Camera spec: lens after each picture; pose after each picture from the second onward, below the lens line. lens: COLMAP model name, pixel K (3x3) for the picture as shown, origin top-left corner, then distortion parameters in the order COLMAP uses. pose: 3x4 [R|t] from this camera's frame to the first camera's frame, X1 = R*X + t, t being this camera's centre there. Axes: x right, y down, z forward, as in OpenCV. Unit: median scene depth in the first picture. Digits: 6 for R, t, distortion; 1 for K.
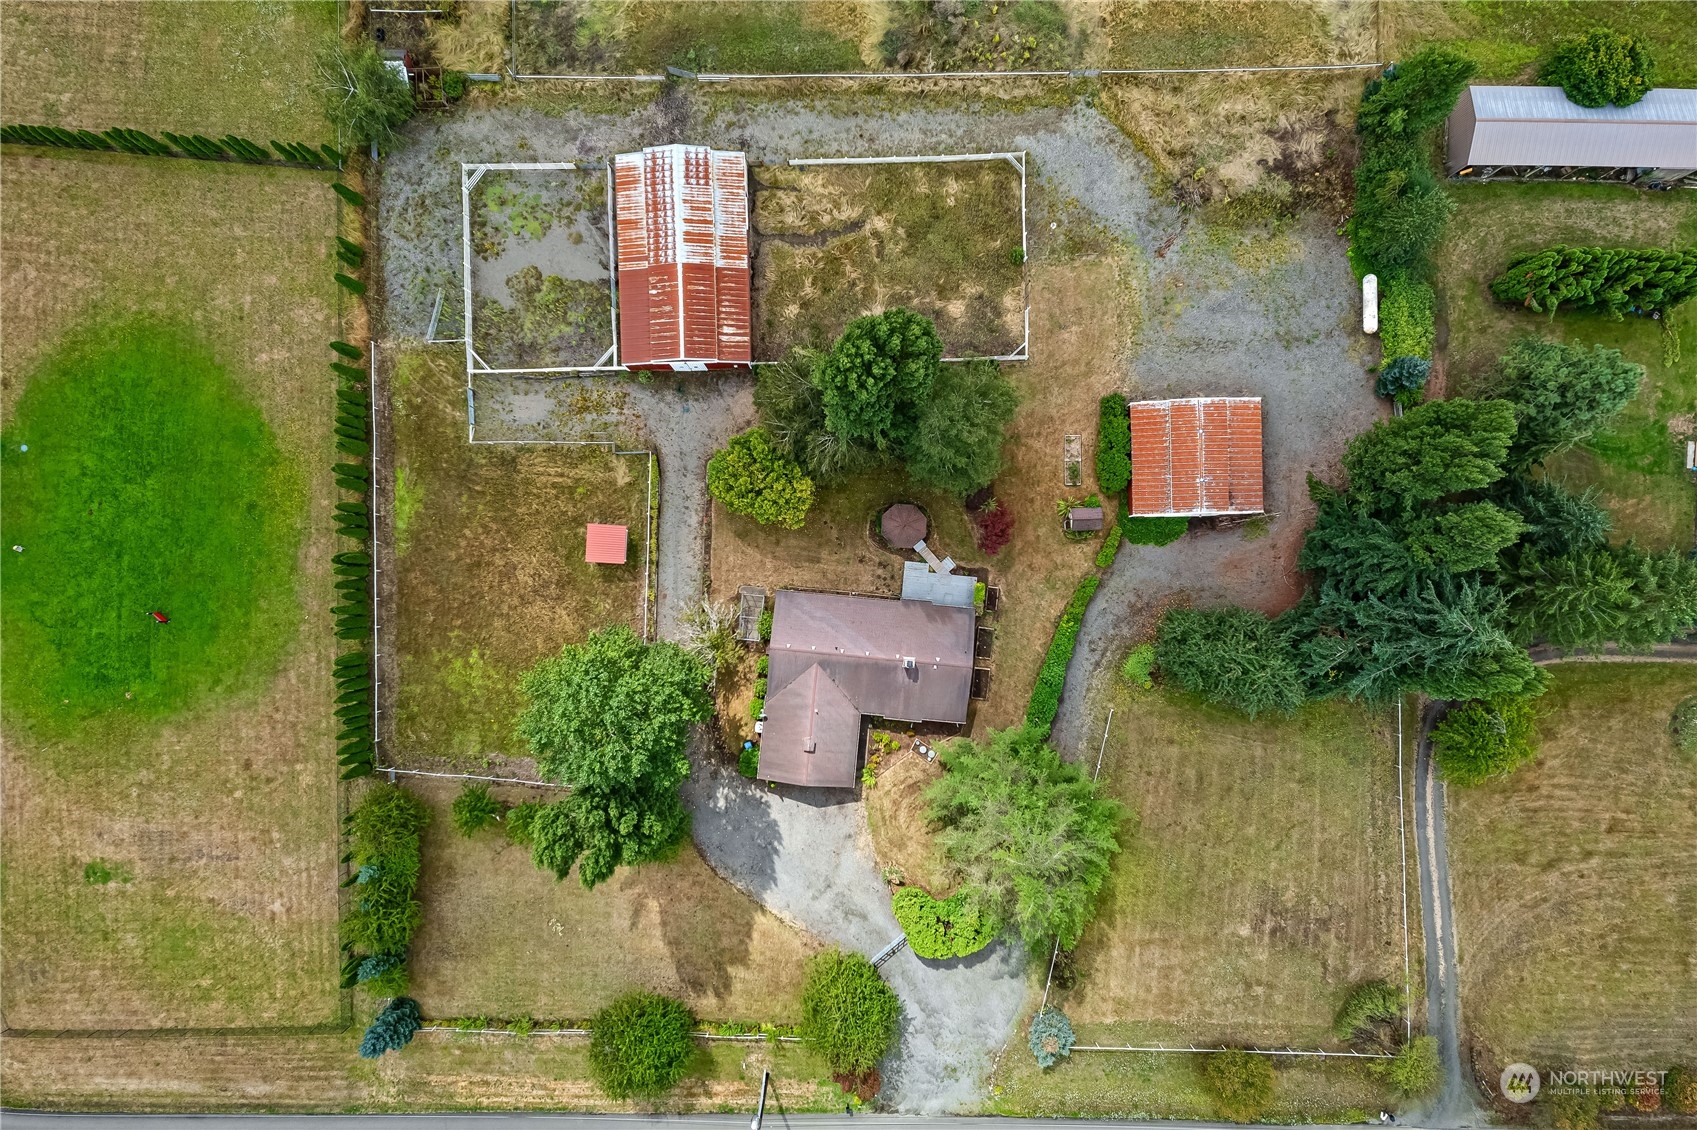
lens RADIAL K [[1043.0, 0, 848.5], [0, 1043.0, 565.0], [0, 0, 1]] dist [0.109788, -0.079983]
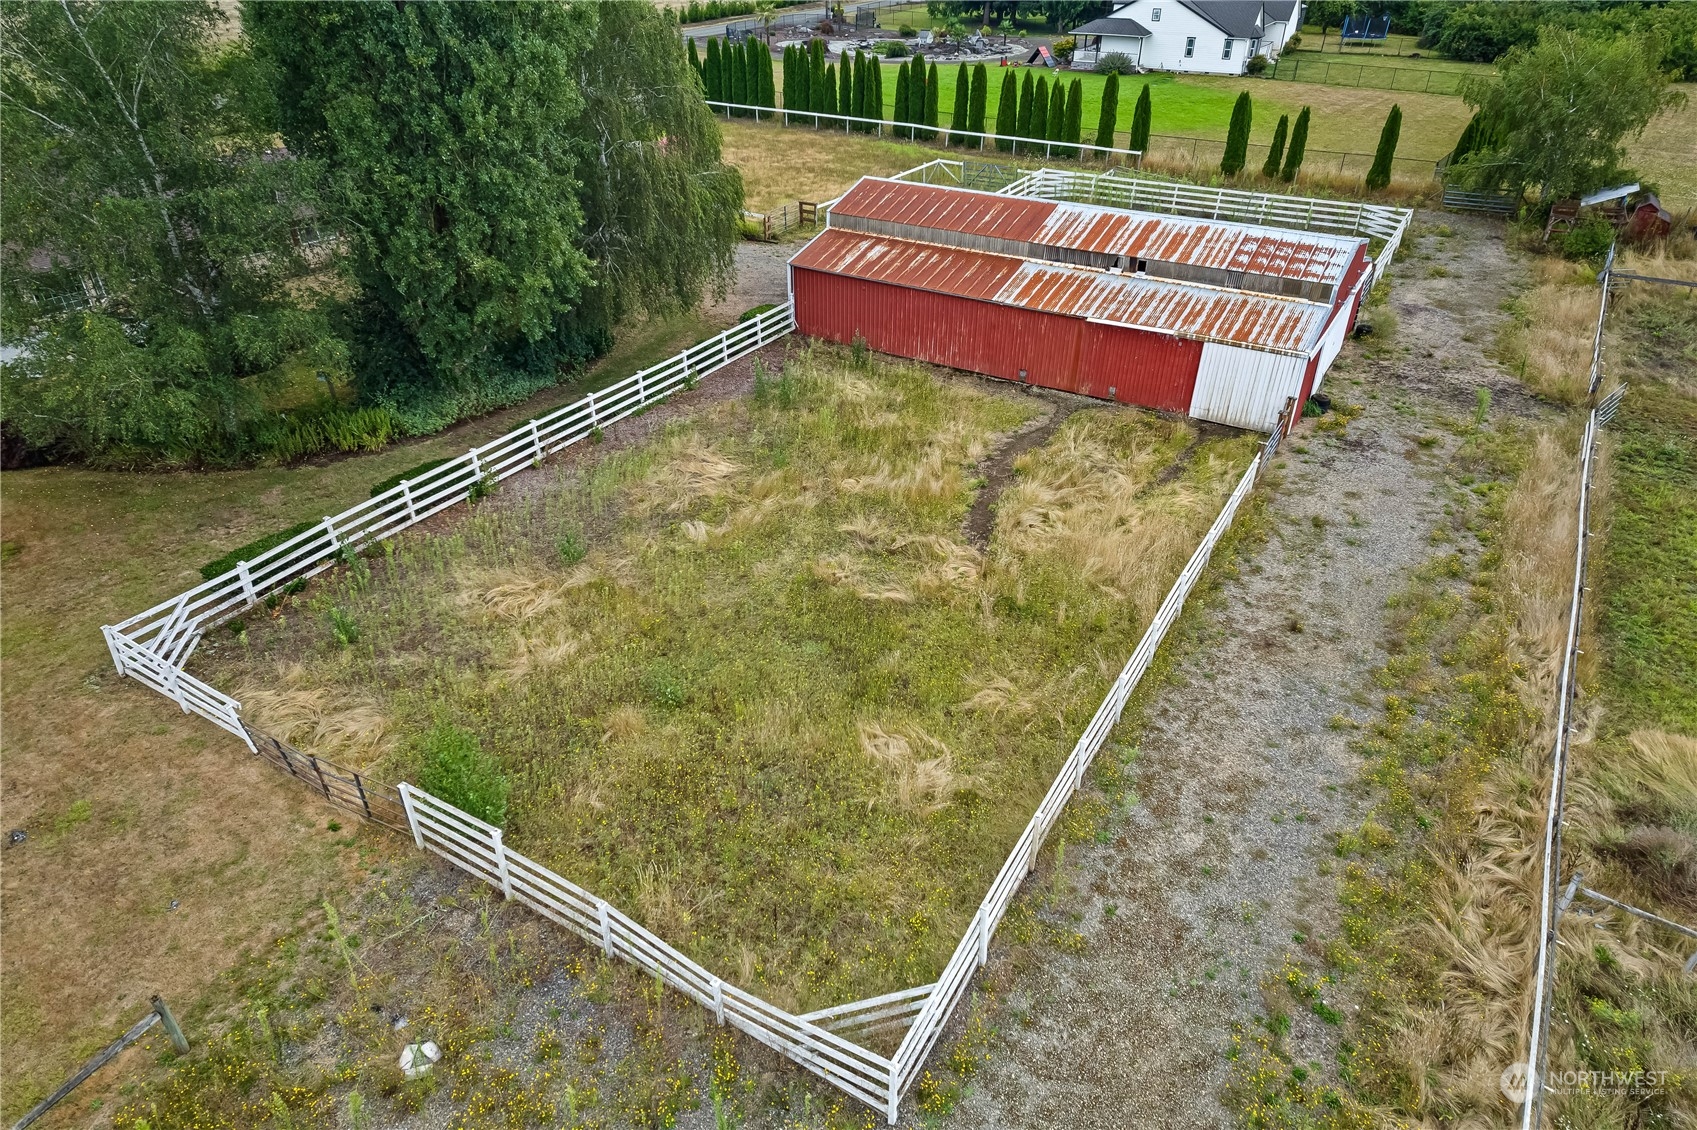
lens RADIAL K [[1043.0, 0, 848.5], [0, 1043.0, 565.0], [0, 0, 1]] dist [0.109788, -0.079983]
pose [[-0.535702, 0.453686, -0.712174, 0.240665], [-0.844378, -0.280837, 0.456242, -0.427965], [0.006986, 0.845754, 0.533527, 0.853496]]
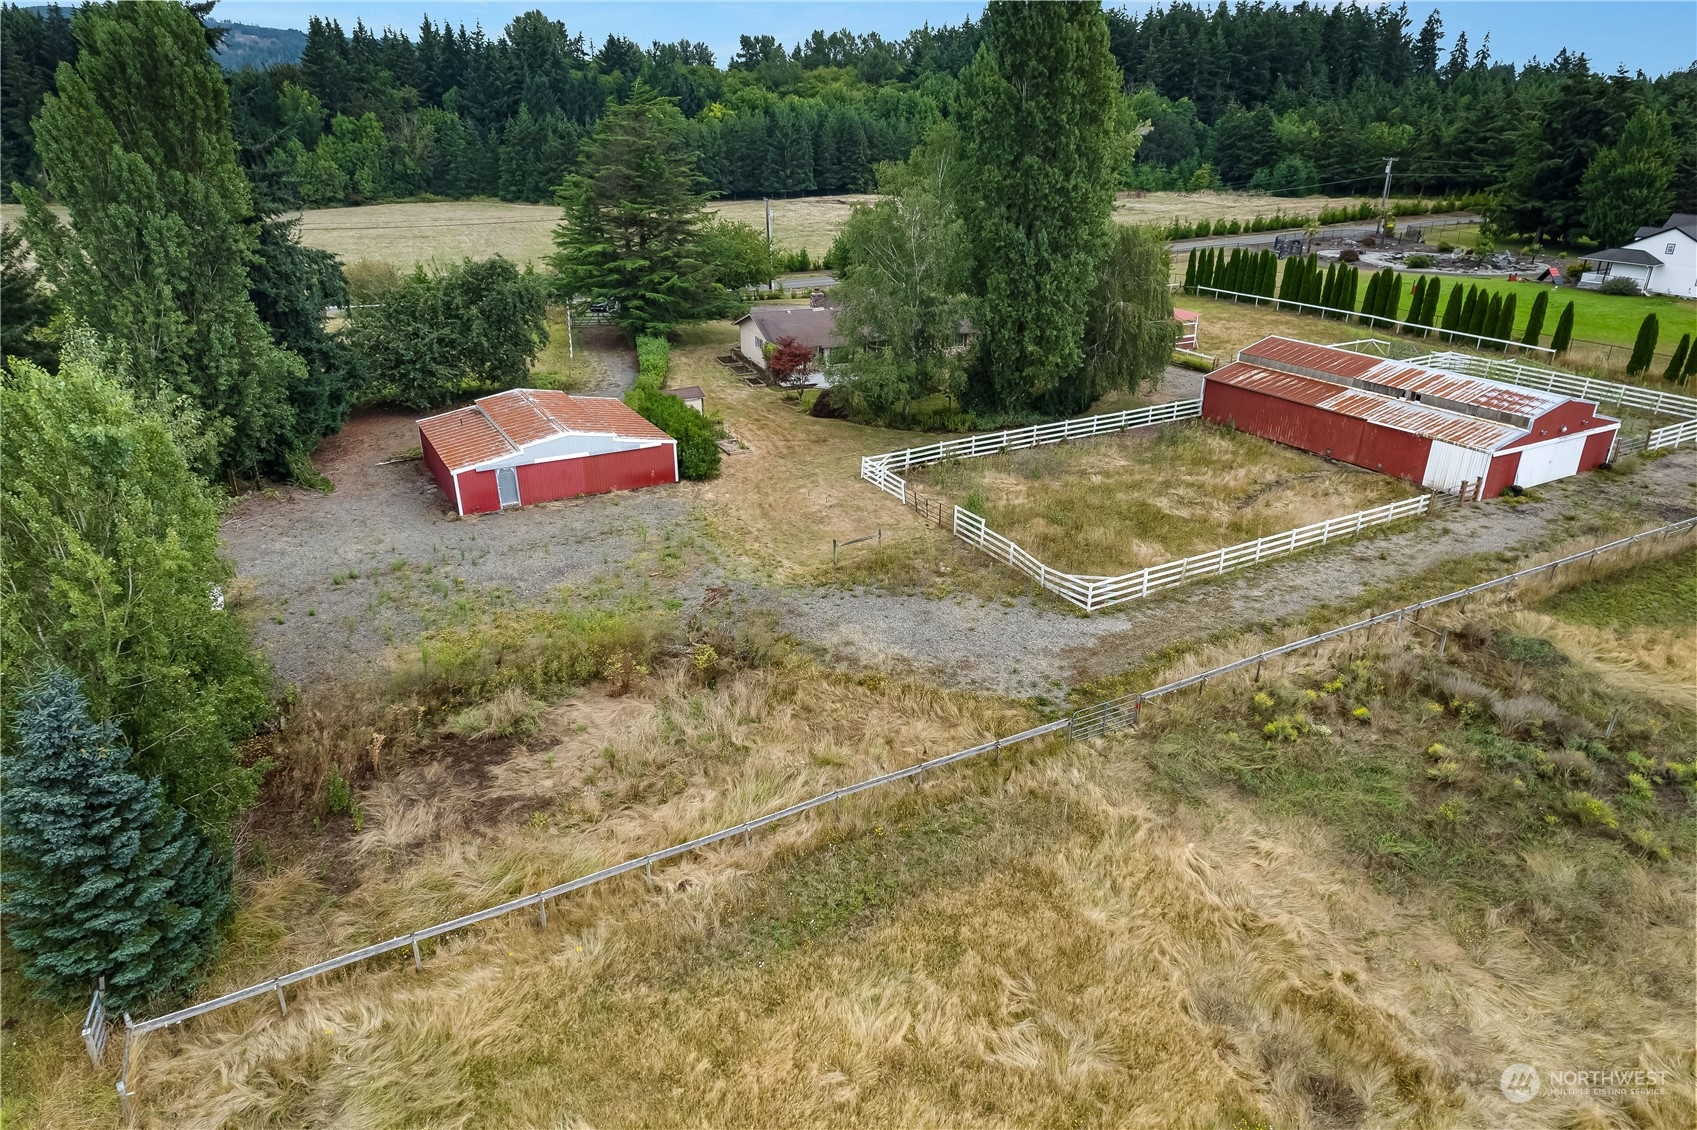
lens RADIAL K [[1043.0, 0, 848.5], [0, 1043.0, 565.0], [0, 0, 1]] dist [0.109788, -0.079983]
pose [[-0.883966, 0.189113, -0.427598, 0.435954], [-0.467519, -0.347006, 0.813027, -0.686214], [0.005375, 0.918598, 0.395156, 0.809154]]
